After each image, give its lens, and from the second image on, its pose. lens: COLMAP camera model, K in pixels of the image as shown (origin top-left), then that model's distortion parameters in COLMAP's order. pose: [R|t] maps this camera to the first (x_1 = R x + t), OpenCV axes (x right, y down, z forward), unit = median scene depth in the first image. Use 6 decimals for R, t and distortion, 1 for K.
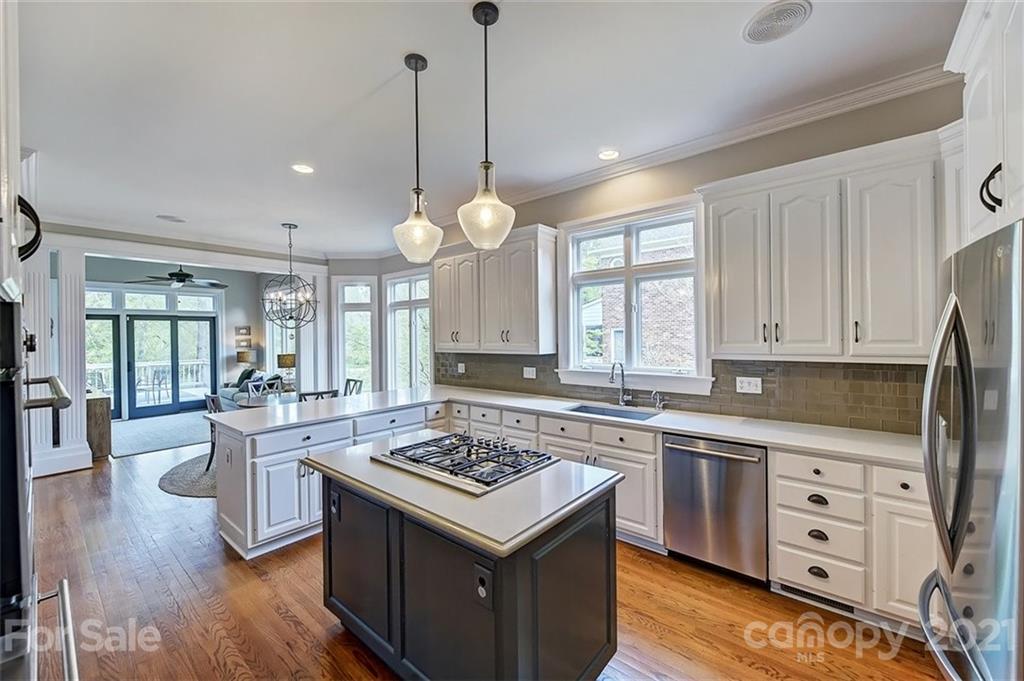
lens RADIAL K [[400.8, 0, 513.3], [0, 400.8, 334.8], [0, 0, 1]] dist [0.000298, -0.000341]
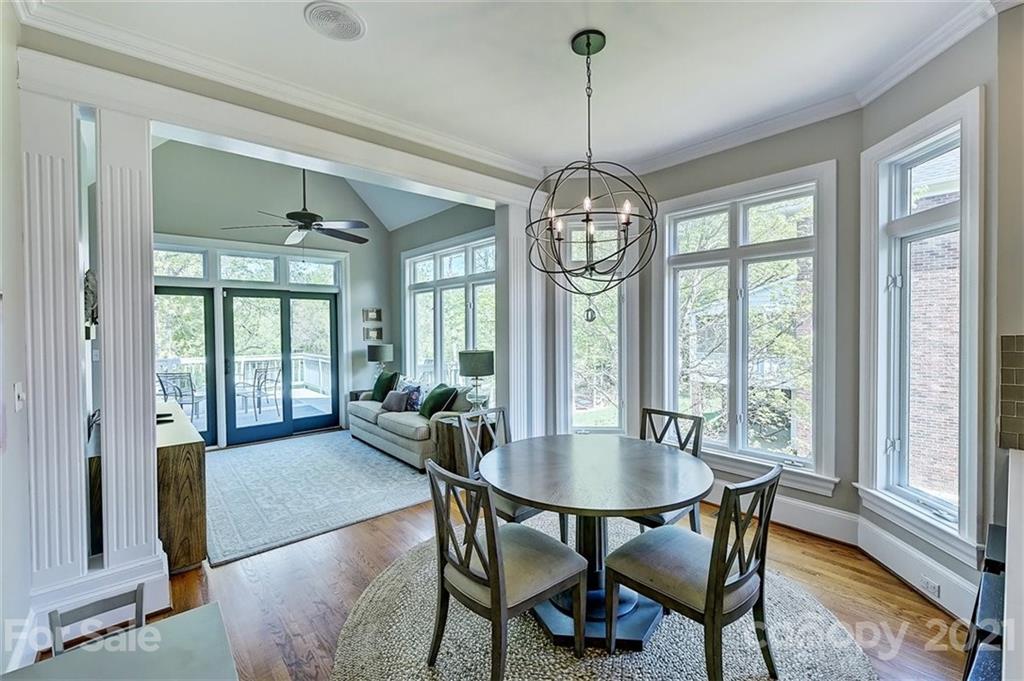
lens RADIAL K [[423.1, 0, 515.6], [0, 423.1, 334.5], [0, 0, 1]] dist [-0.002748, -0.000647]
pose [[0.989172, 0.006463, -0.146620, -0.386859], [-0.003823, 0.999826, 0.018279, 0.011429], [0.146713, -0.017521, 0.989024, 0.383083]]
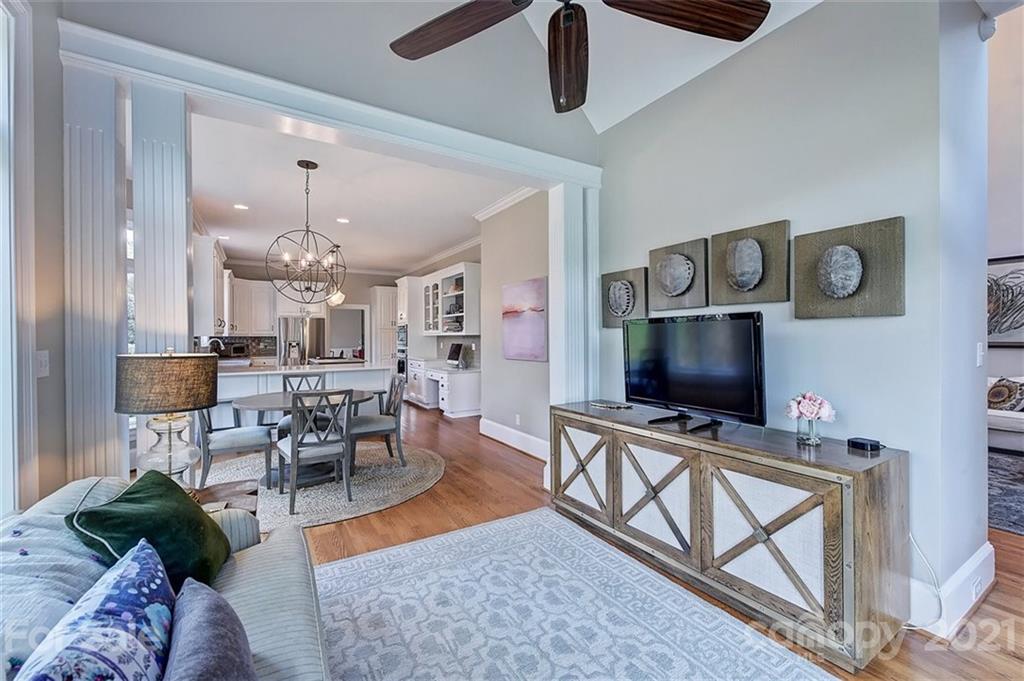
lens RADIAL K [[423.1, 0, 515.2], [0, 423.1, 338.0], [0, 0, 1]] dist [-0.002748, -0.000647]
pose [[-0.948100, 0.014482, 0.317642, -0.810413], [0.015459, 0.999880, 0.000554, 0.038105], [-0.317596, 0.005435, -0.948211, 1.132798]]
